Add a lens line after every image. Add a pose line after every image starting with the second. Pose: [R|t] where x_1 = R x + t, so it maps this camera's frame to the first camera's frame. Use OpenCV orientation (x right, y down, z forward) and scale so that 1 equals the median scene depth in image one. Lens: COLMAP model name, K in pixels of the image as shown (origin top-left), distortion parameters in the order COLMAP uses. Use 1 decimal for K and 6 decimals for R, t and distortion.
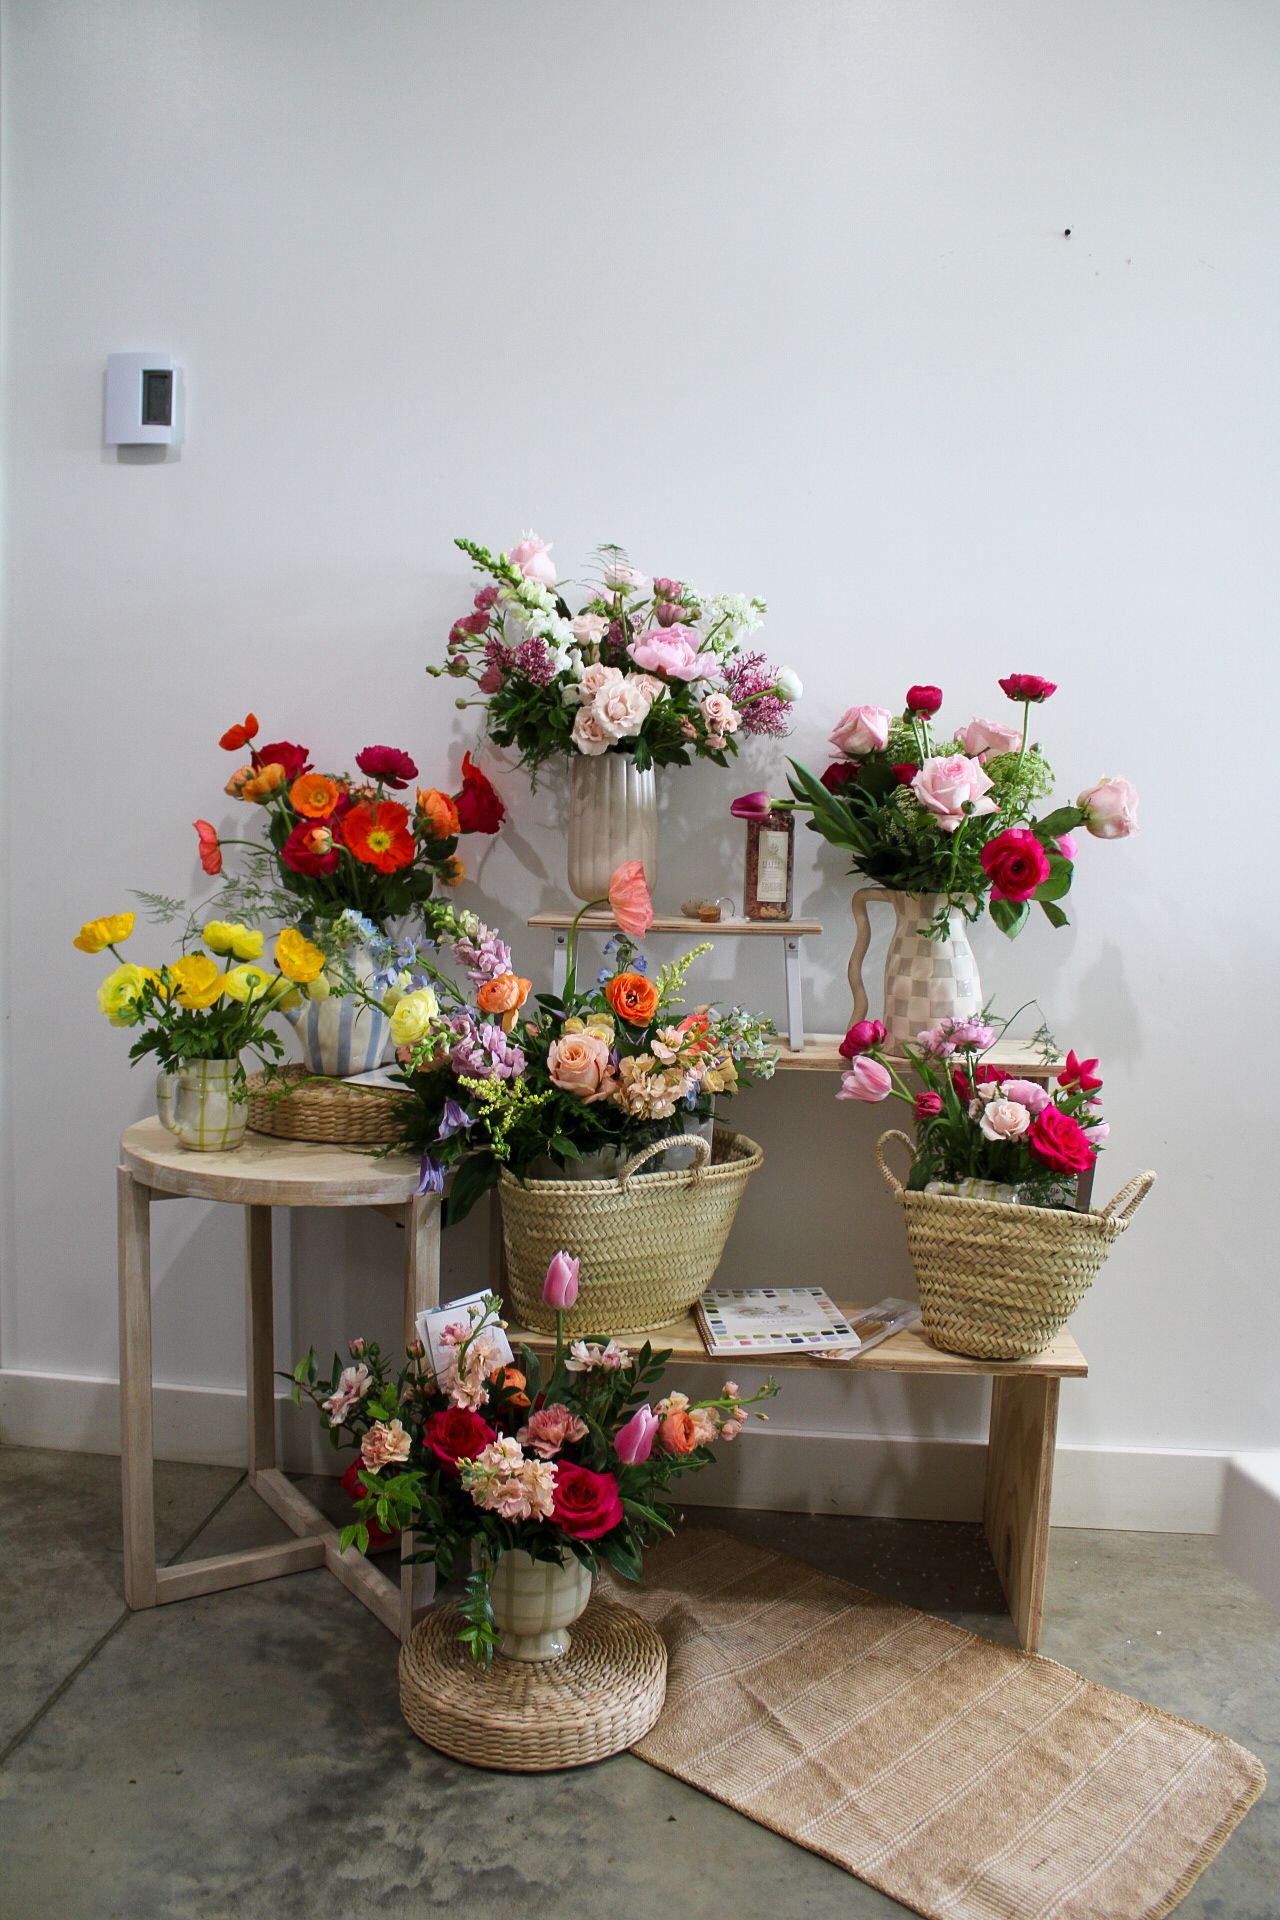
lens RADIAL K [[1599.7, 0, 598.3], [0, 1599.7, 958.9], [0, 0, 1]] dist [-0.160202, 0.137347]
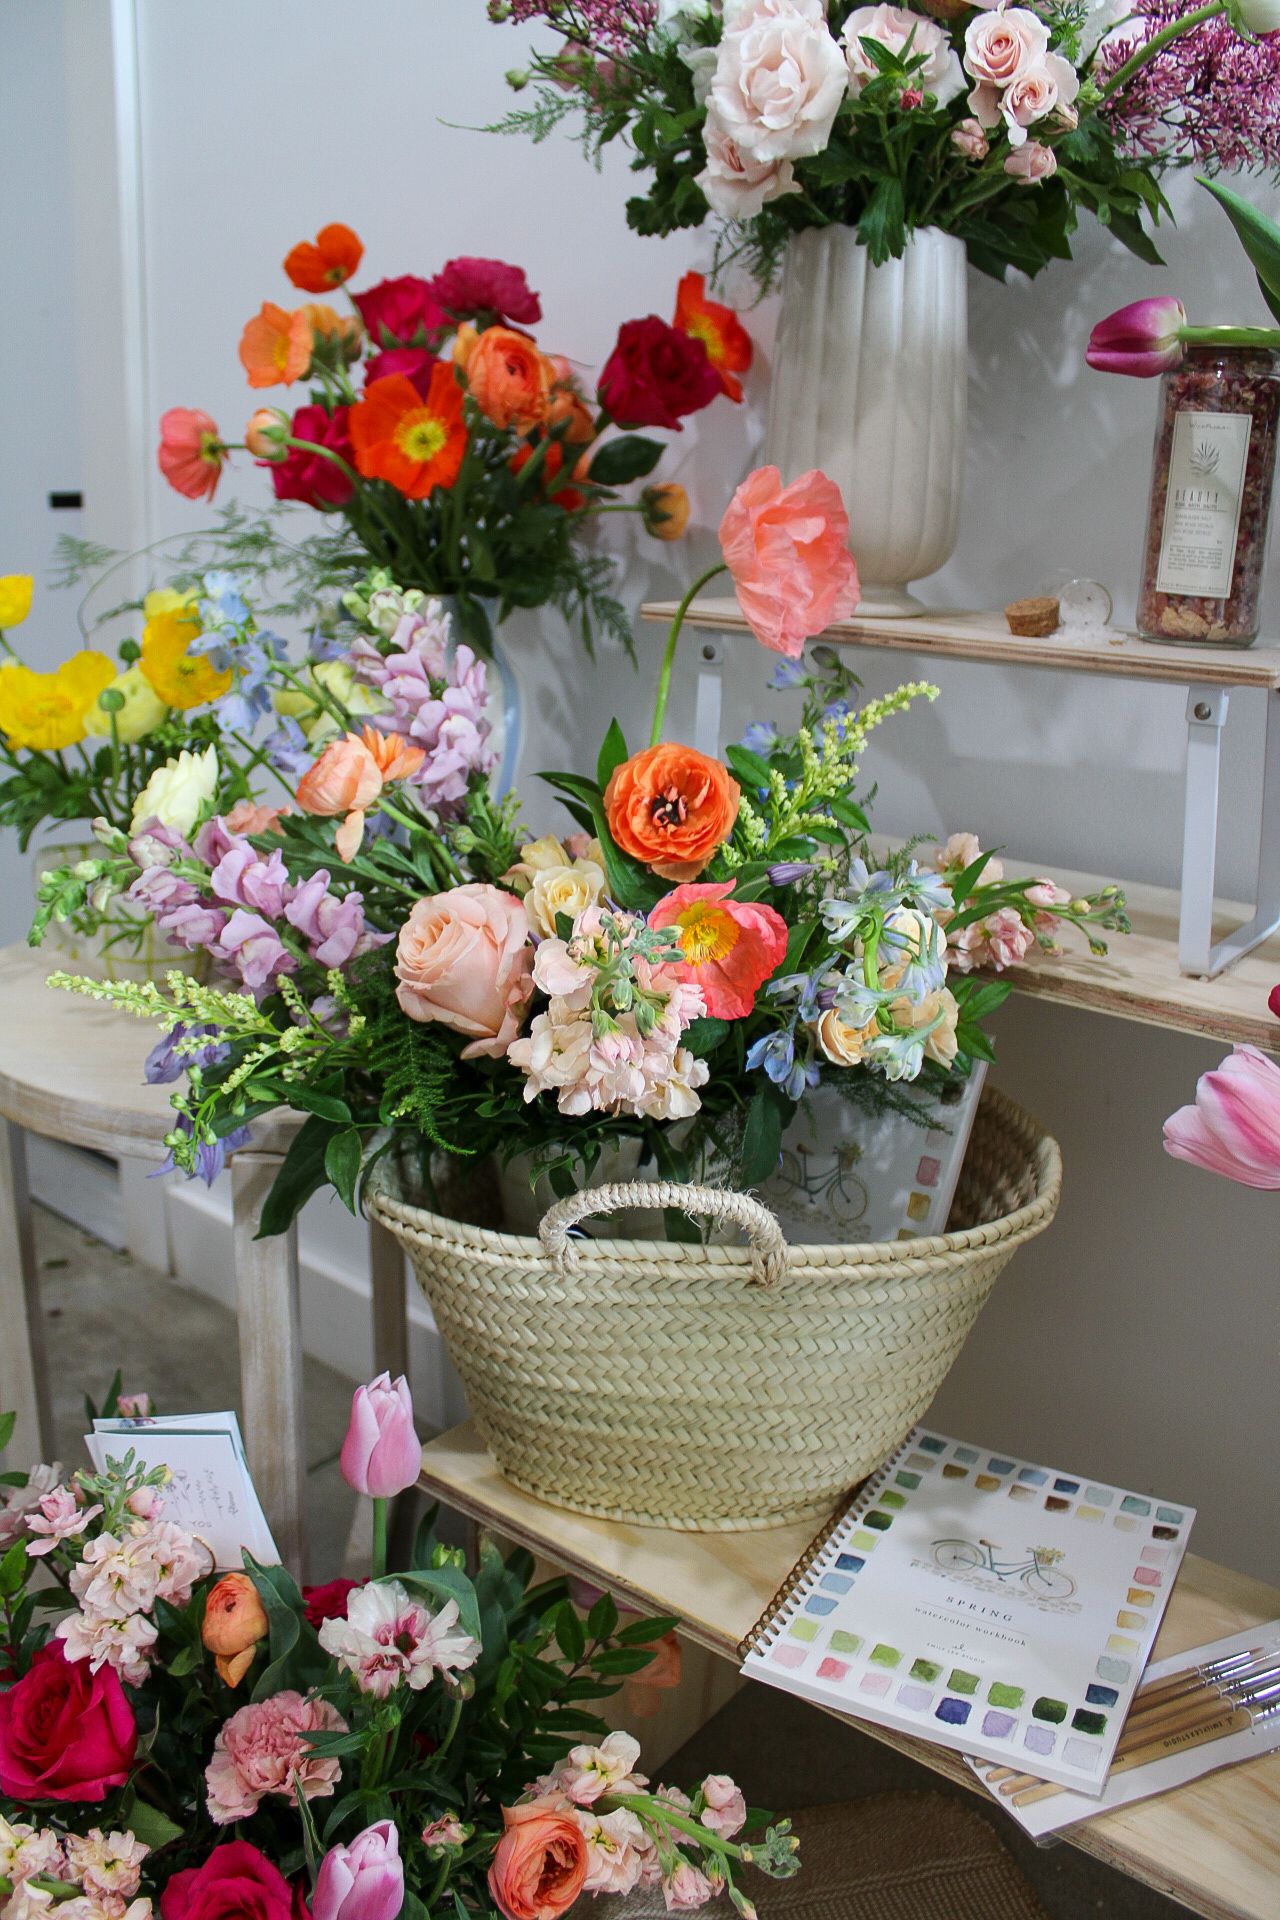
lens RADIAL K [[1599.7, 0, 598.3], [0, 1599.7, 958.9], [0, 0, 1]] dist [-0.160202, 0.137347]
pose [[0.845952, 0.160961, -0.508387, 0.219706], [-0.063638, 0.977017, 0.203442, -0.018926], [0.529449, -0.139749, 0.836752, 0.657494]]
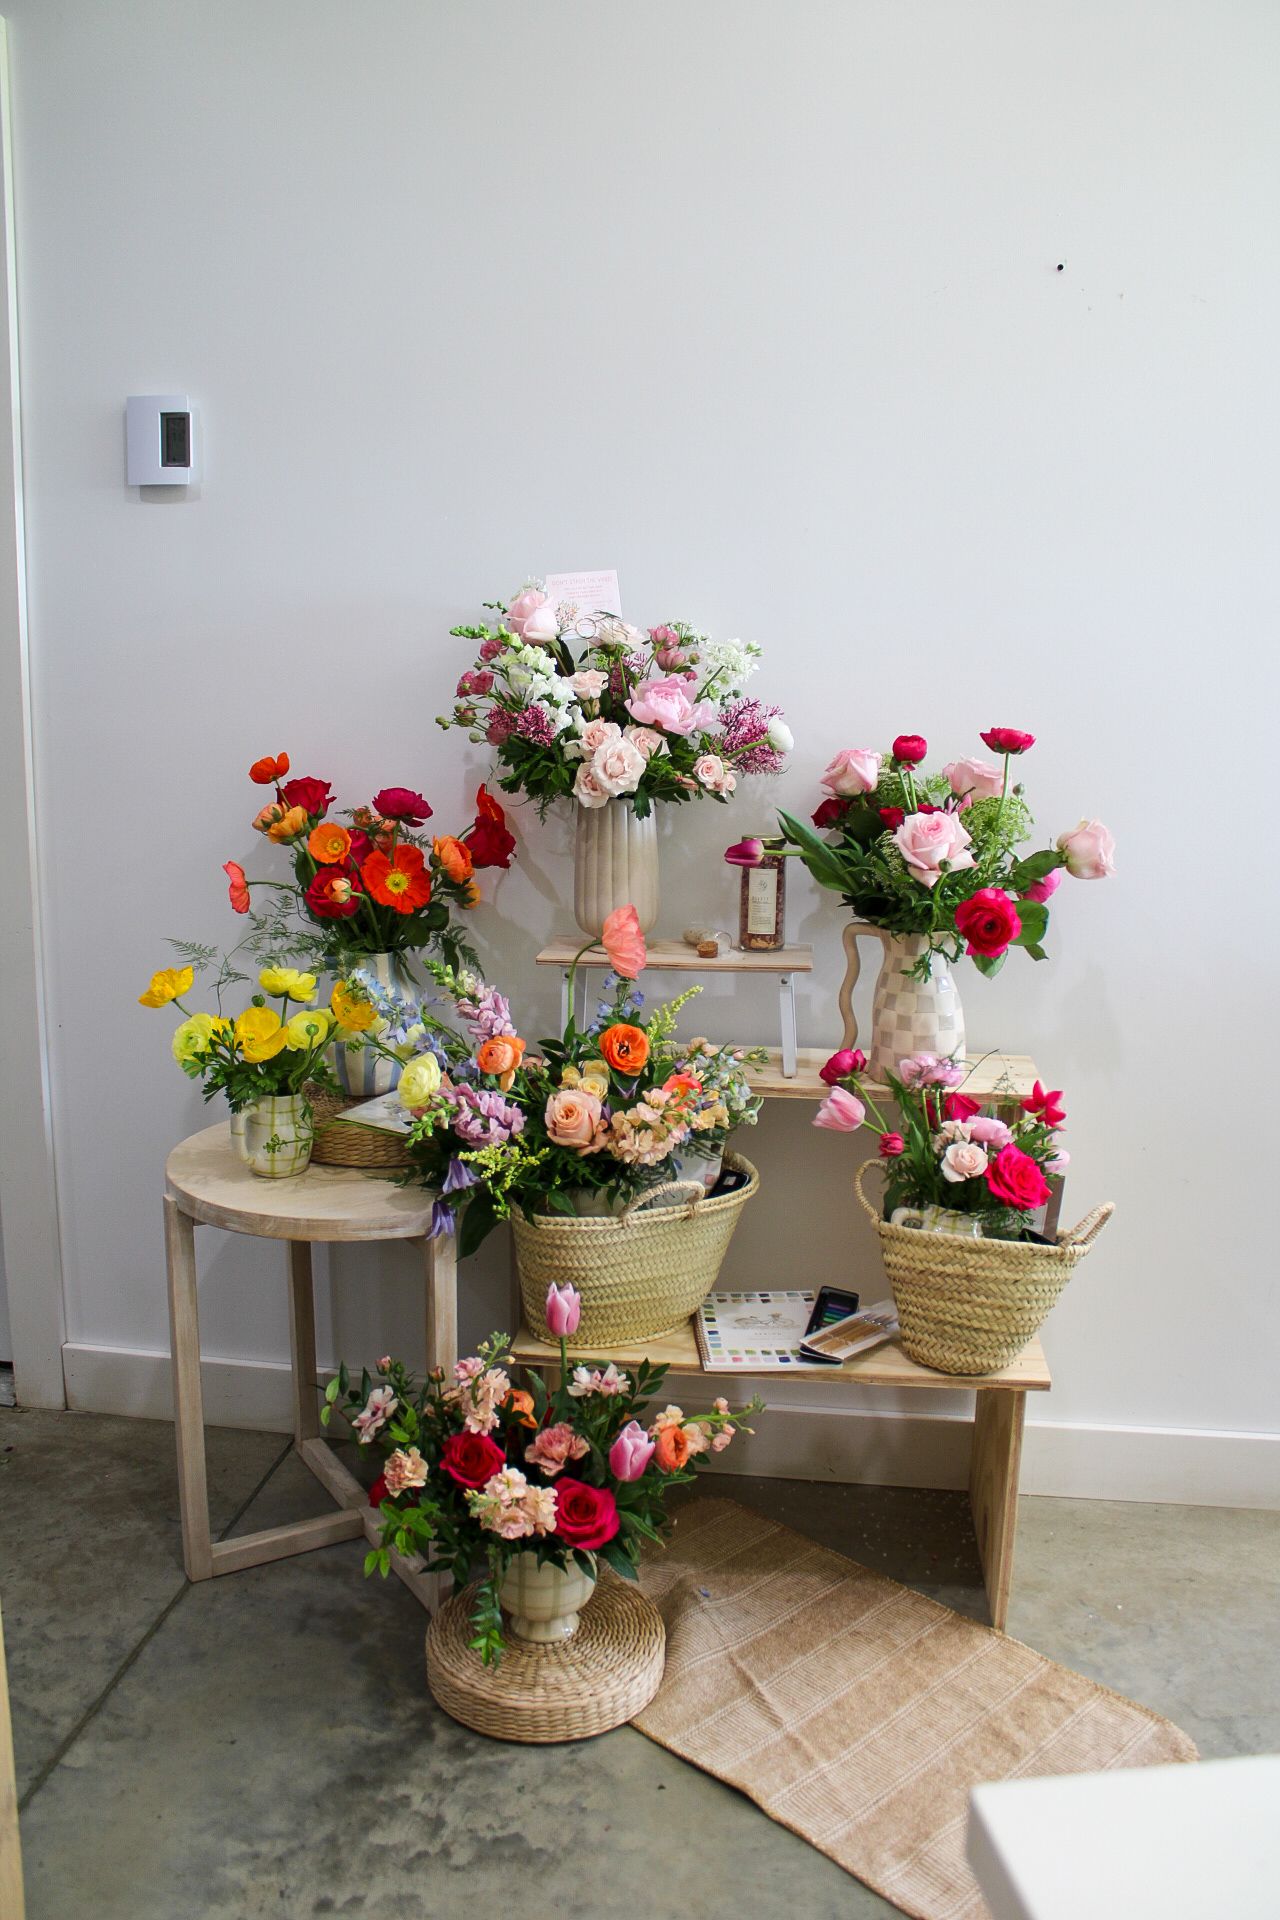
lens RADIAL K [[1599.7, 0, 598.3], [0, 1599.7, 958.9], [0, 0, 1]] dist [-0.160202, 0.137347]
pose [[0.999259, -0.009399, -0.037337, 0.041117], [0.012751, 0.995809, 0.090564, -0.133074], [0.036329, -0.090973, 0.995190, -0.068195]]
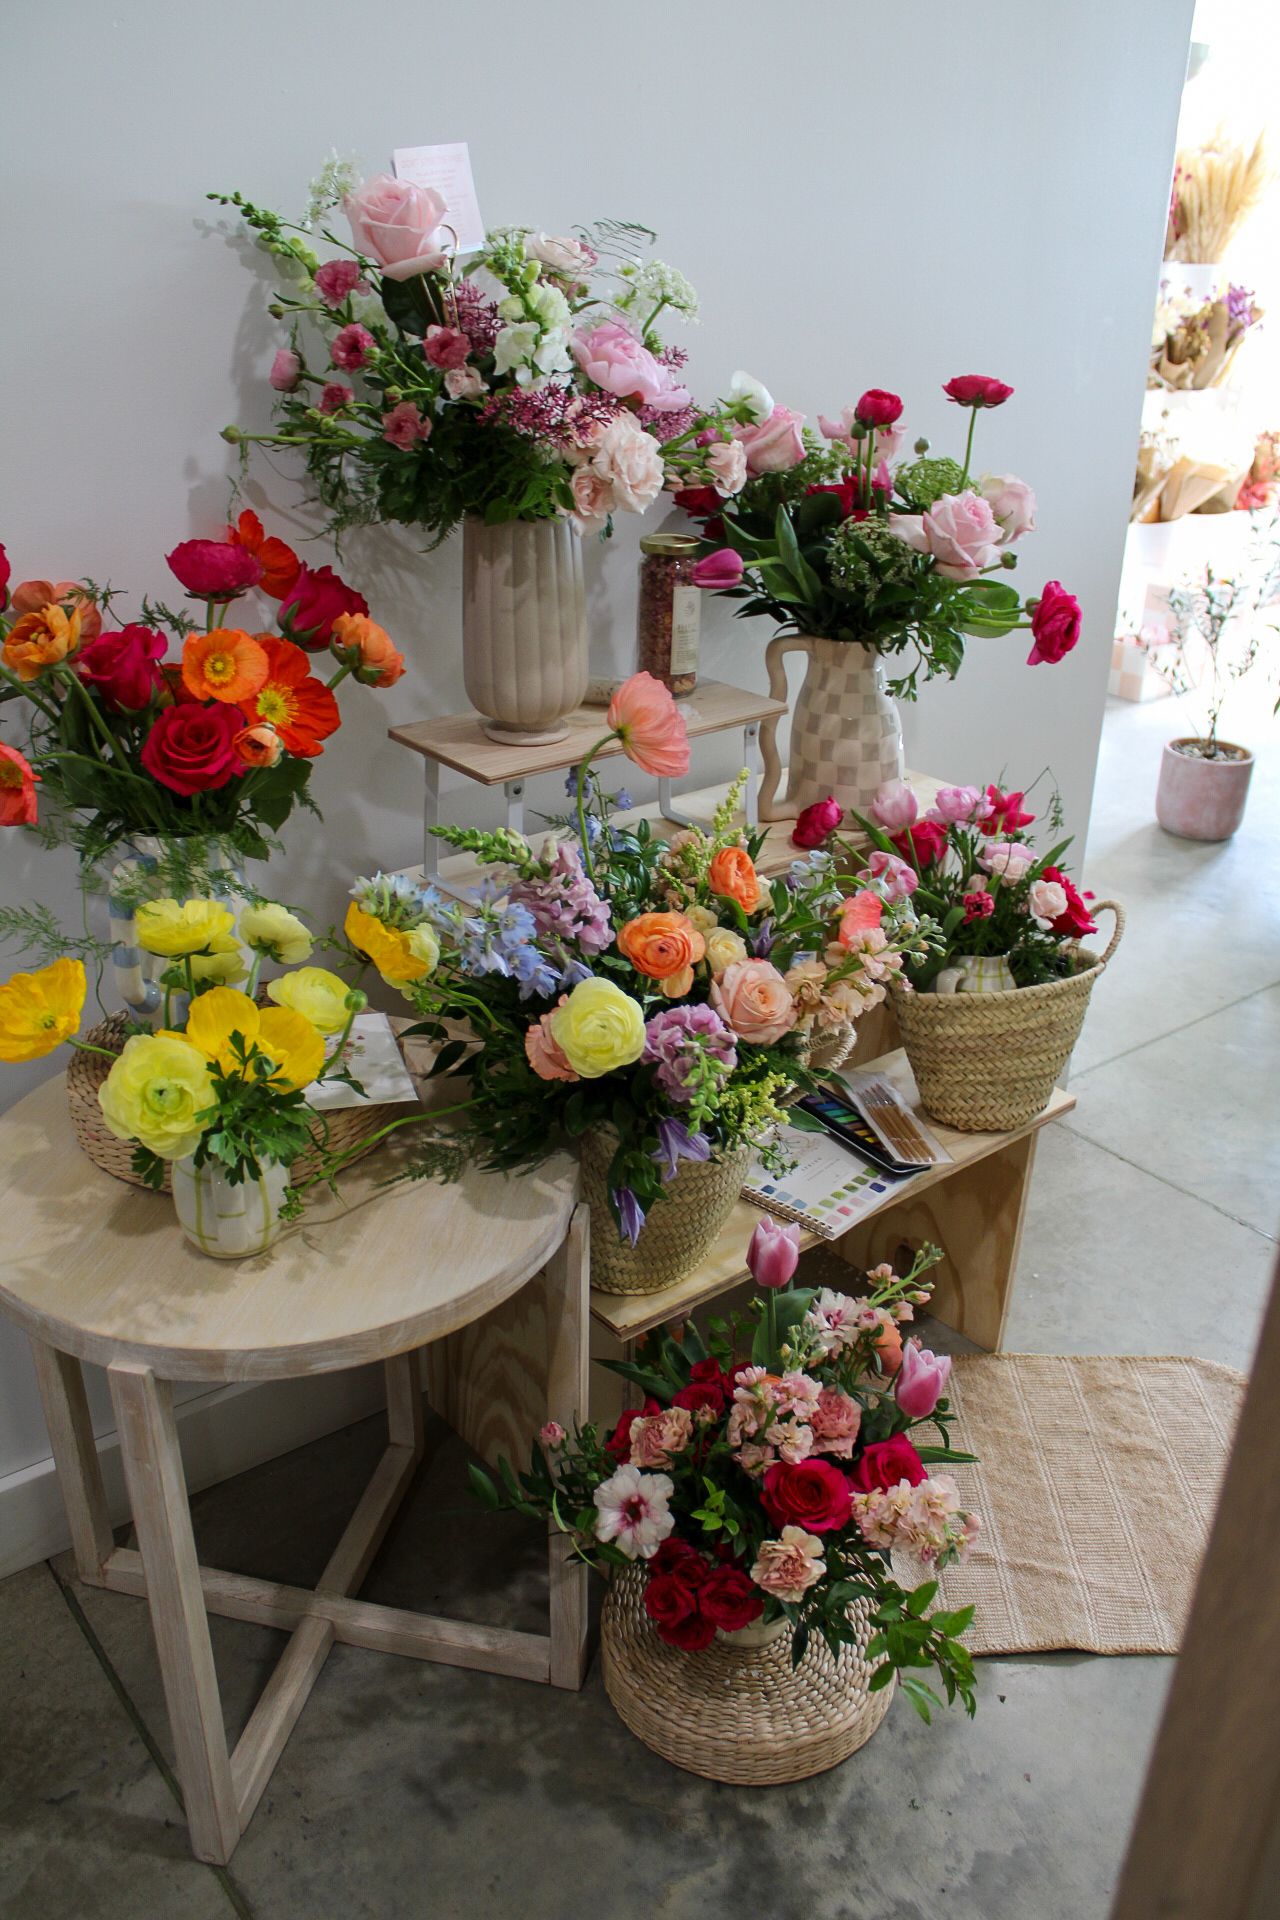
lens RADIAL K [[1599.7, 0, 598.3], [0, 1599.7, 958.9], [0, 0, 1]] dist [-0.160202, 0.137347]
pose [[0.723922, -0.309869, 0.616375, -0.514527], [0.070556, 0.922020, 0.380658, -0.235948], [-0.686264, -0.232078, 0.689334, 0.516875]]
